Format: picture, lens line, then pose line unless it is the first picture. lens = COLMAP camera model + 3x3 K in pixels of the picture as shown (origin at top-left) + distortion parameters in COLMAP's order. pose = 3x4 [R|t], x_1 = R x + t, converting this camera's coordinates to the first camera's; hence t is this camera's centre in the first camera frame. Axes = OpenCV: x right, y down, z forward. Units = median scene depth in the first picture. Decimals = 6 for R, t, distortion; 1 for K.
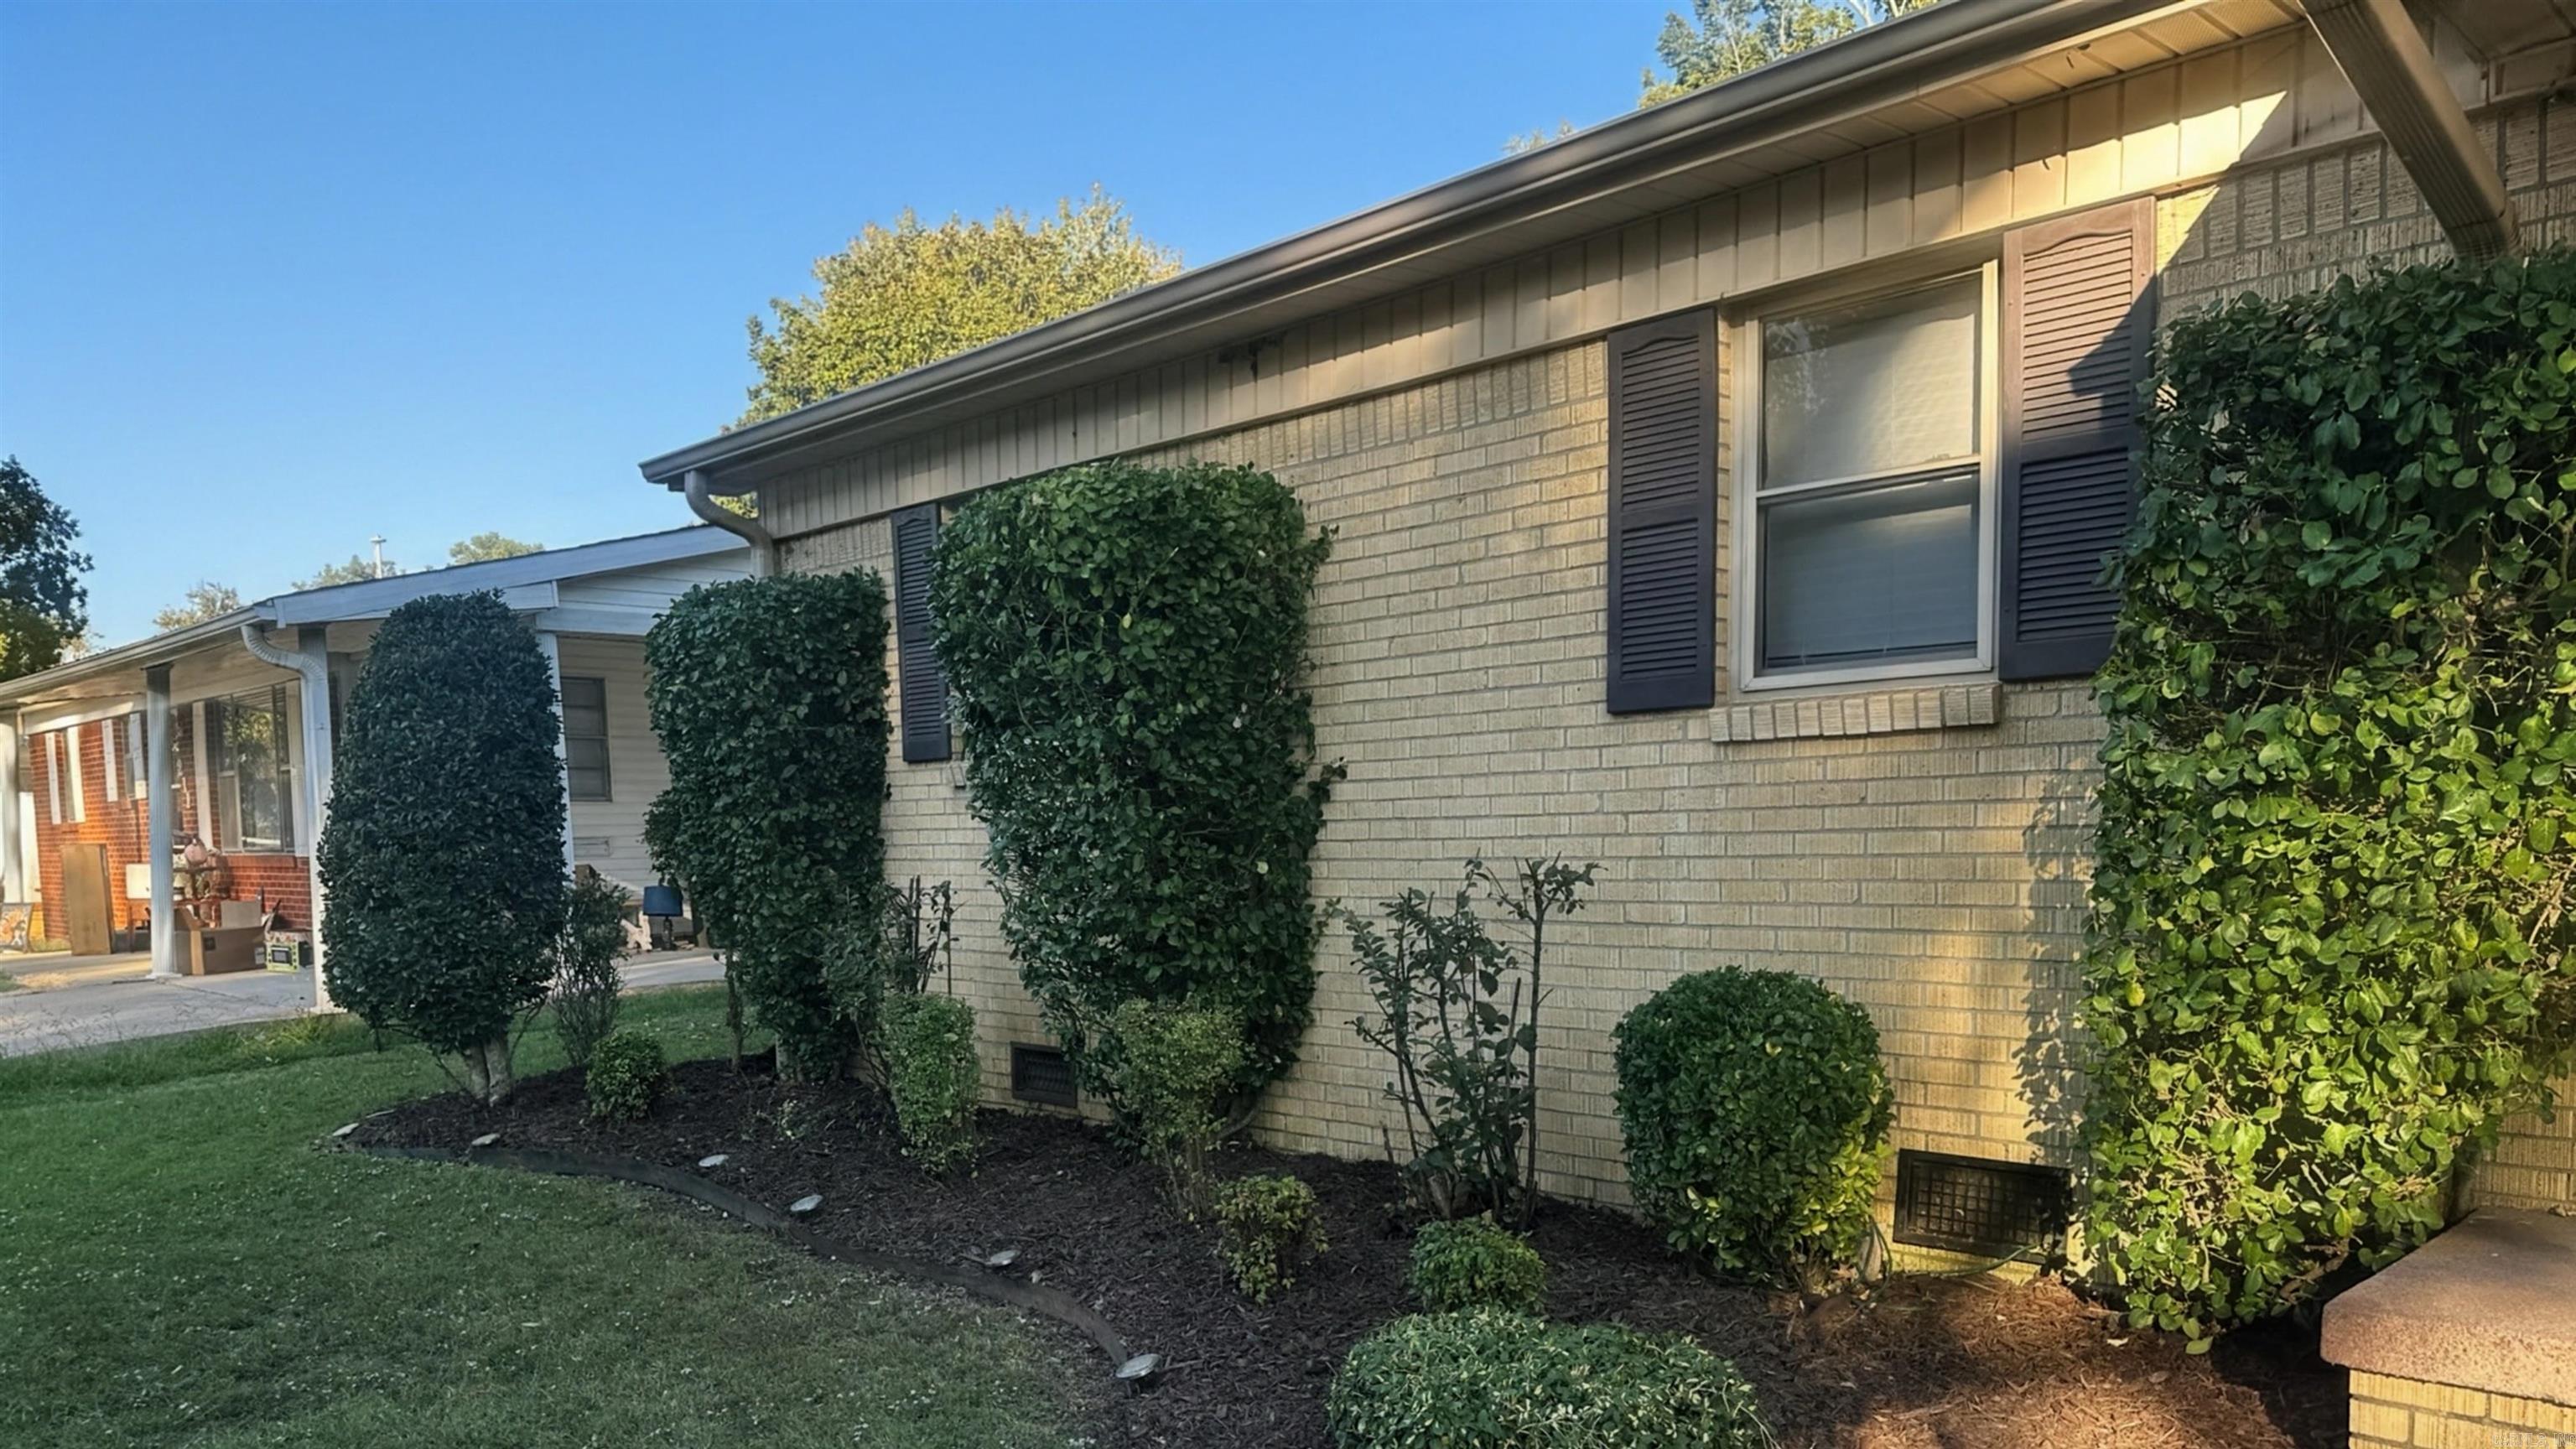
lens RADIAL K [[1808.8, 0, 1296.4], [0, 1808.8, 975.3], [0, 0, 1]] dist [0.121708, -0.180450]
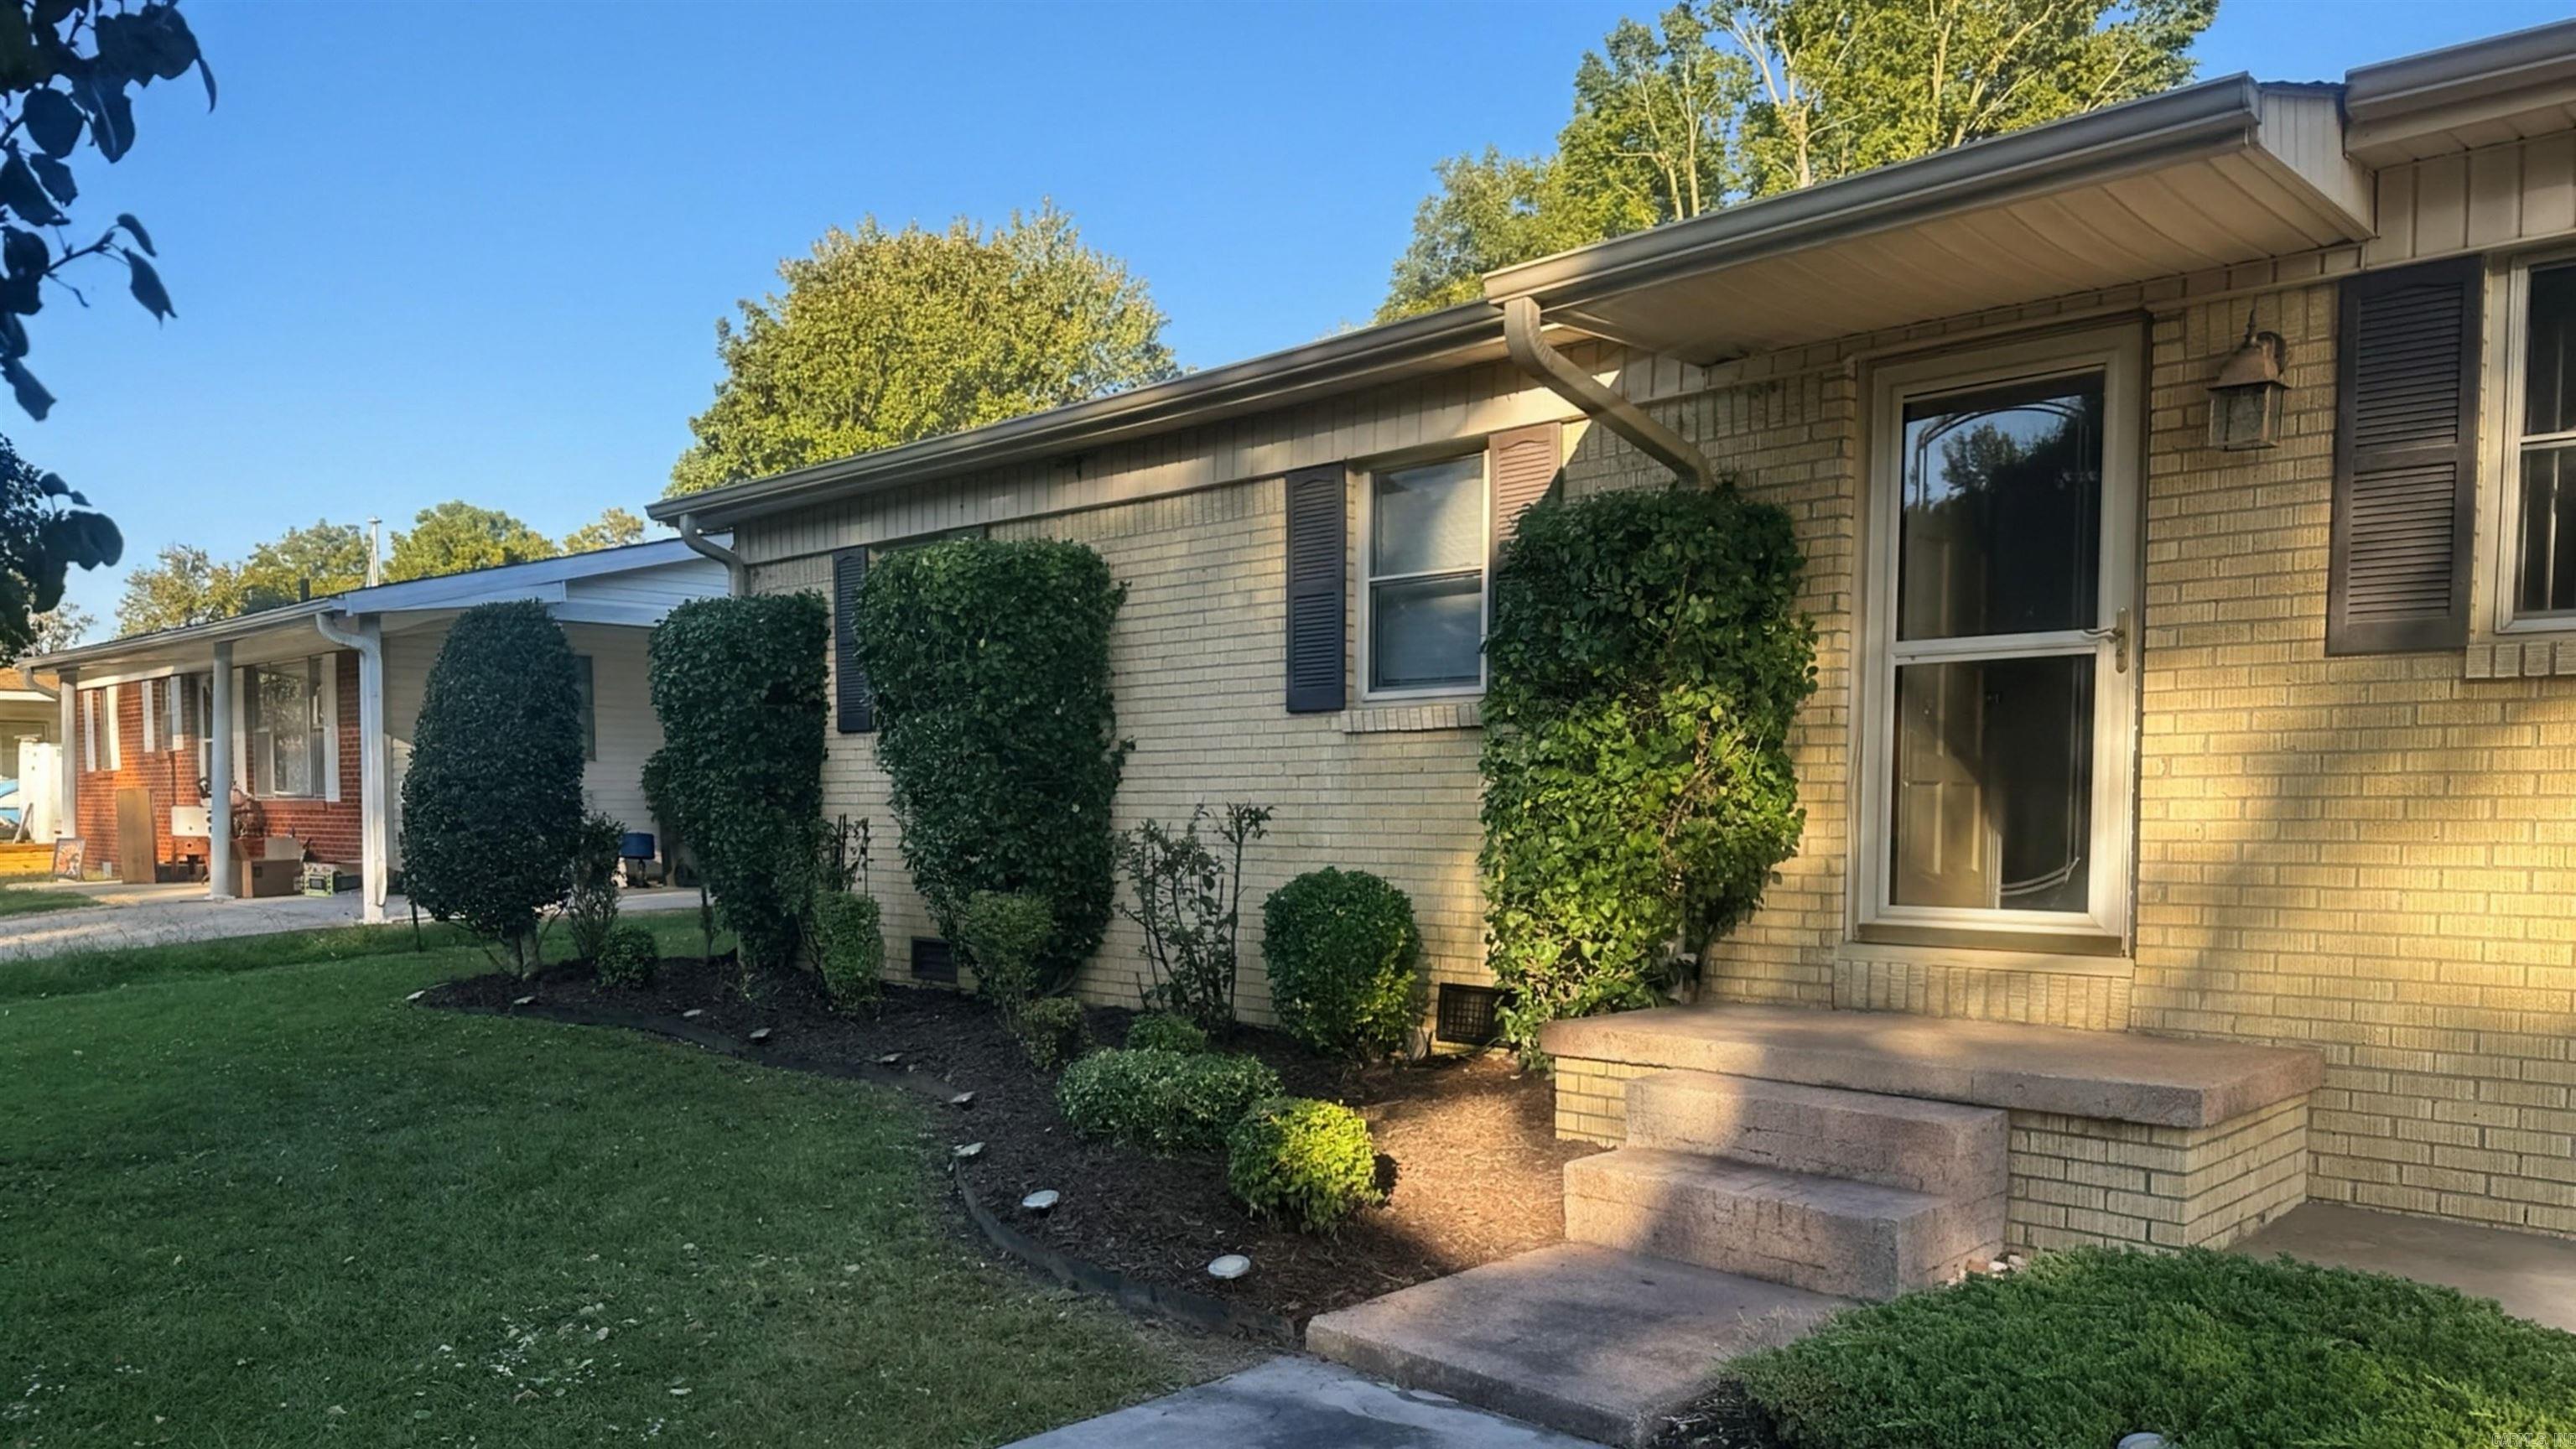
lens RADIAL K [[1771.5, 0, 1281.2], [0, 1771.5, 922.8], [0, 0, 1]] dist [0.128322, -0.205541]
pose [[0.999555, 0.018772, 0.023167, 0.115295], [-0.018425, 0.999716, -0.015112, 0.052093], [-0.023444, 0.014679, 0.999617, -0.449846]]
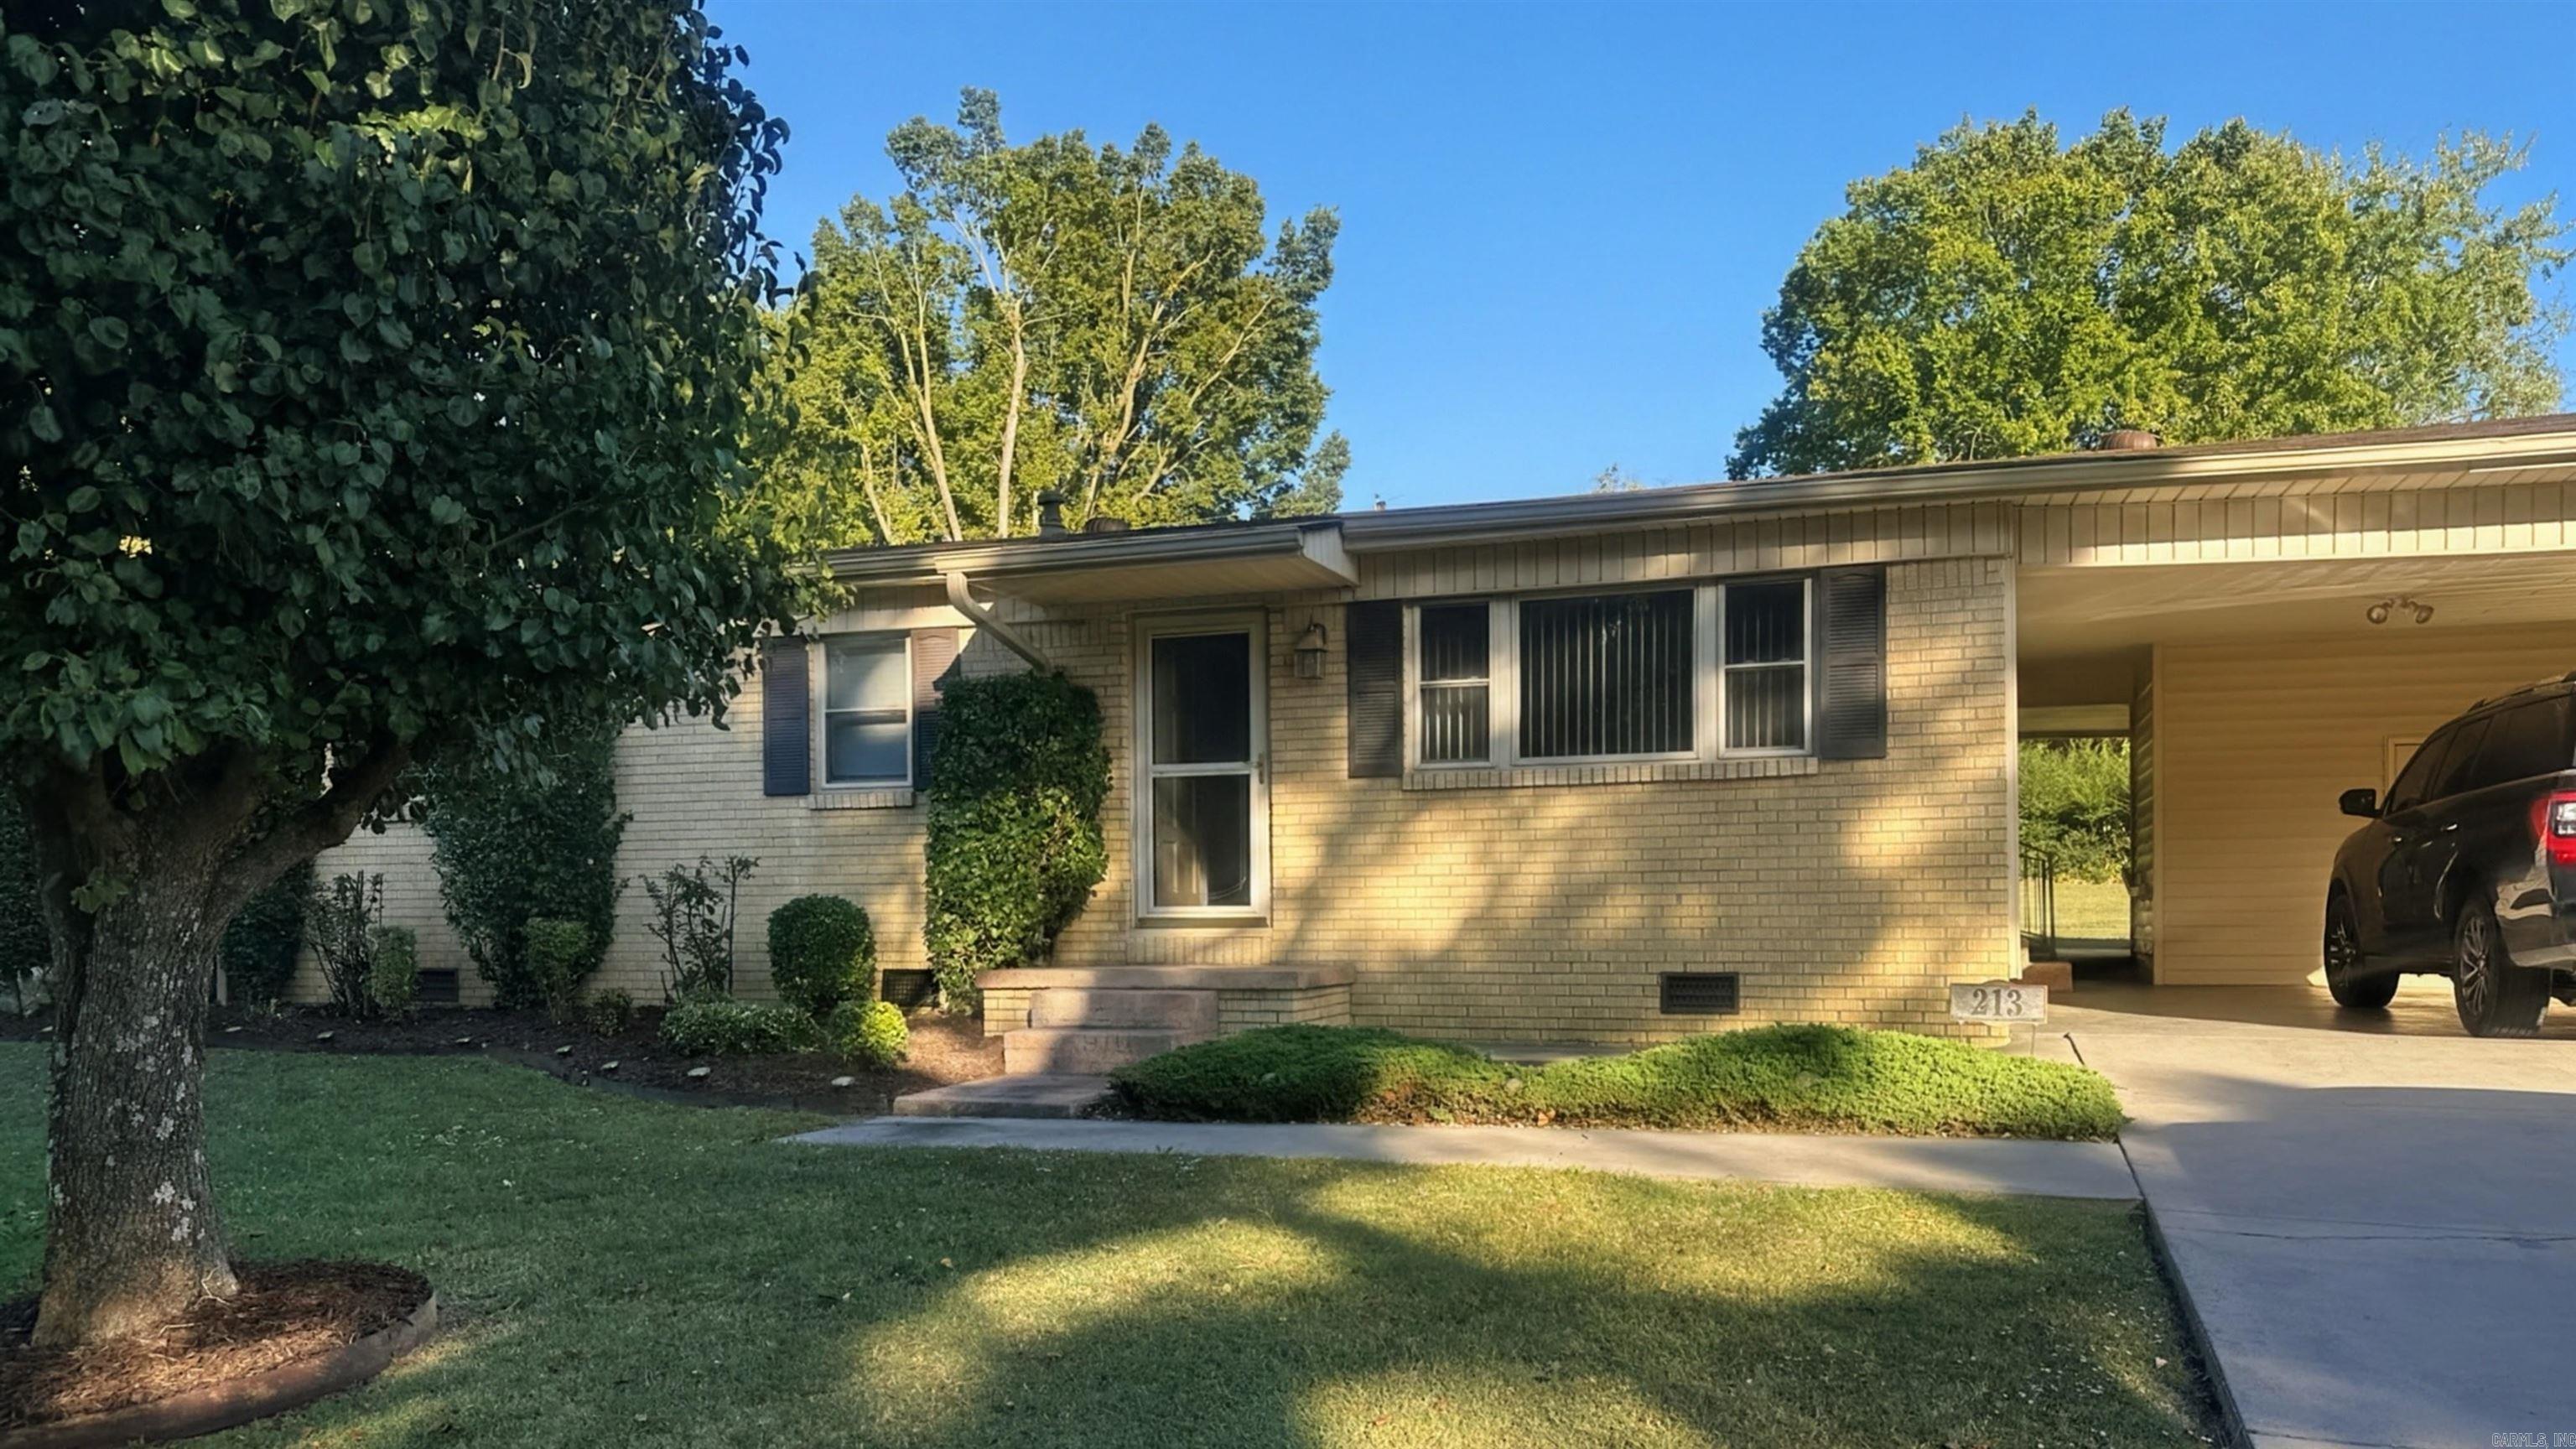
lens RADIAL K [[1771.5, 0, 1281.2], [0, 1771.5, 922.8], [0, 0, 1]] dist [0.128322, -0.205541]
pose [[0.899978, 0.012233, 0.435763, -0.197287], [0.022164, 0.997029, -0.073764, 0.174341], [-0.435371, 0.076044, 0.897034, -1.144104]]
